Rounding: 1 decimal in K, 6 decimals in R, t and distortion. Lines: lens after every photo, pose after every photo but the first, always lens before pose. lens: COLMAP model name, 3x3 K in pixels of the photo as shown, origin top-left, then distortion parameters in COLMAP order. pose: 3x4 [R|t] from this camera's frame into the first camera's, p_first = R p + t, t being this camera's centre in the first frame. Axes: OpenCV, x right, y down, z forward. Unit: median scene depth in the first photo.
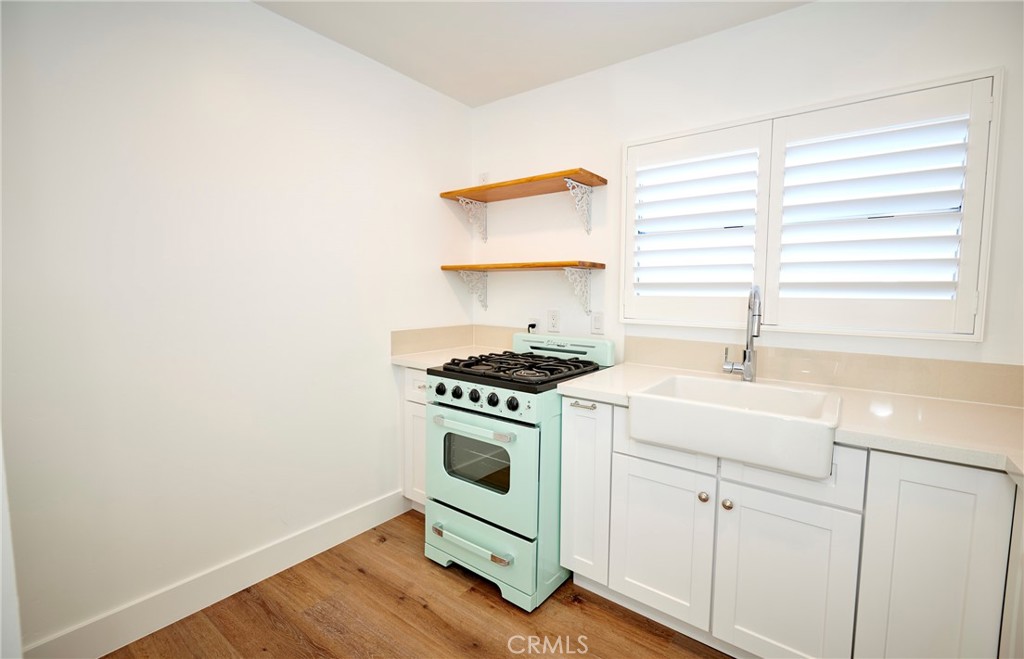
lens RADIAL K [[485.1, 0, 512.0], [0, 485.1, 329.5], [0, 0, 1]] dist [-0.001516, -0.000556]
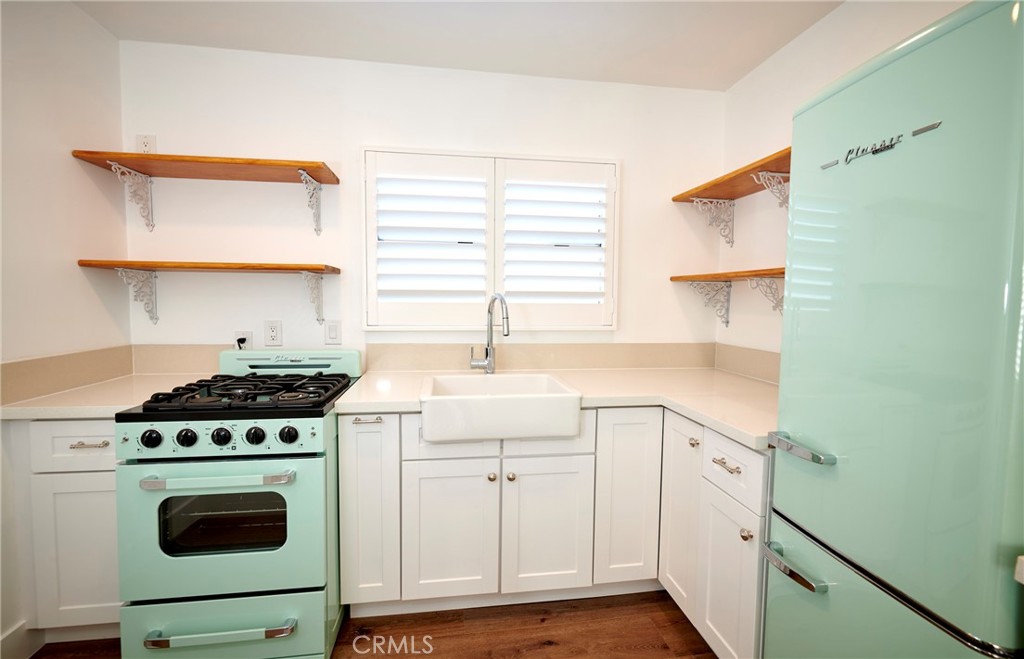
lens RADIAL K [[485.1, 0, 512.0], [0, 485.1, 329.5], [0, 0, 1]] dist [-0.001516, -0.000556]
pose [[0.659636, -0.050376, 0.749895, -0.350108], [0.058350, 0.998172, 0.015728, -0.016108], [-0.749317, 0.033382, 0.661370, 0.161069]]
